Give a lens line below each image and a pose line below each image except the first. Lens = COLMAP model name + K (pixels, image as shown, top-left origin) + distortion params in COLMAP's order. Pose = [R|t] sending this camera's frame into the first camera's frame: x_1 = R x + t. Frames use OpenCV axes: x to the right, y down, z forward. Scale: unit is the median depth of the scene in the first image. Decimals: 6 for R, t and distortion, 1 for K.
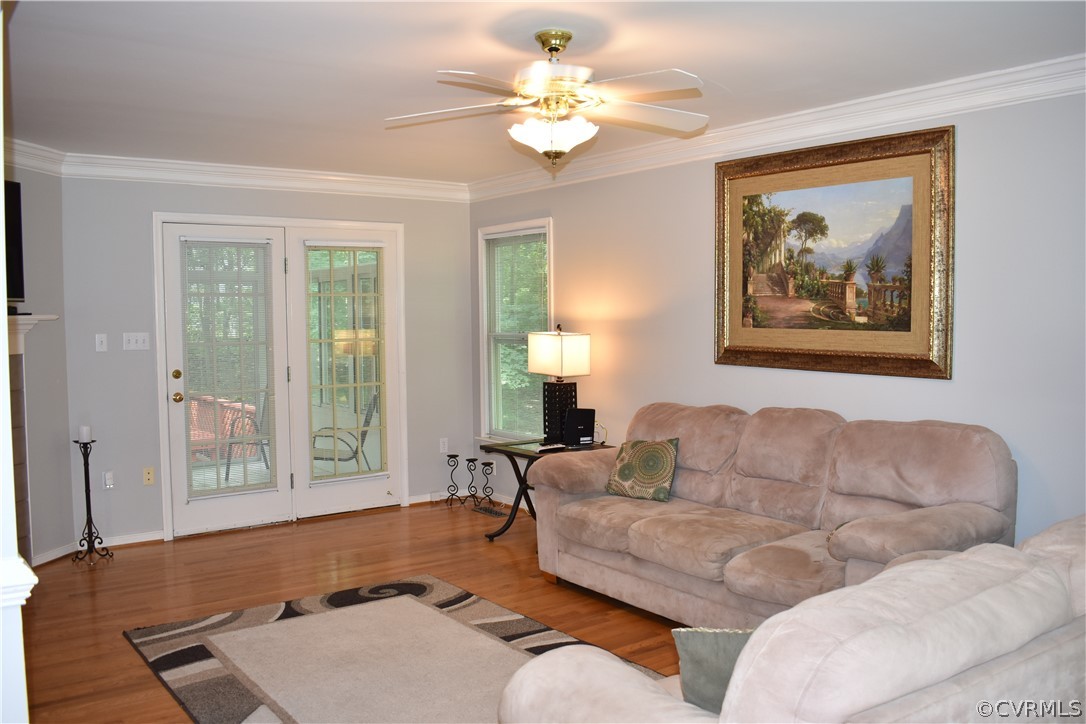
lens RADIAL K [[928.3, 0, 543.0], [0, 928.3, 362.0], [0, 0, 1]] dist [-0.089361, 0.000630]
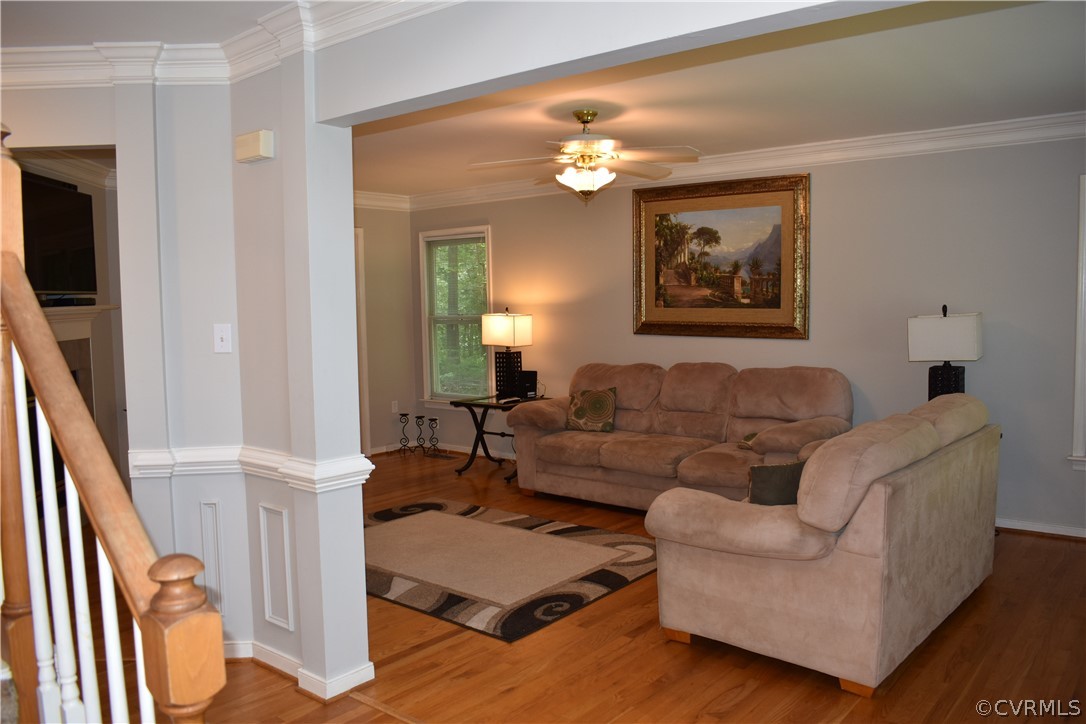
lens RADIAL K [[851.9, 0, 543.0], [0, 851.9, 362.0], [0, 0, 1]] dist [-0.093292, -0.001509]
pose [[0.971193, -0.026514, 0.236815, -0.279287], [0.021857, 0.999513, 0.022267, 0.013803], [-0.237290, -0.016449, 0.971300, -0.235592]]
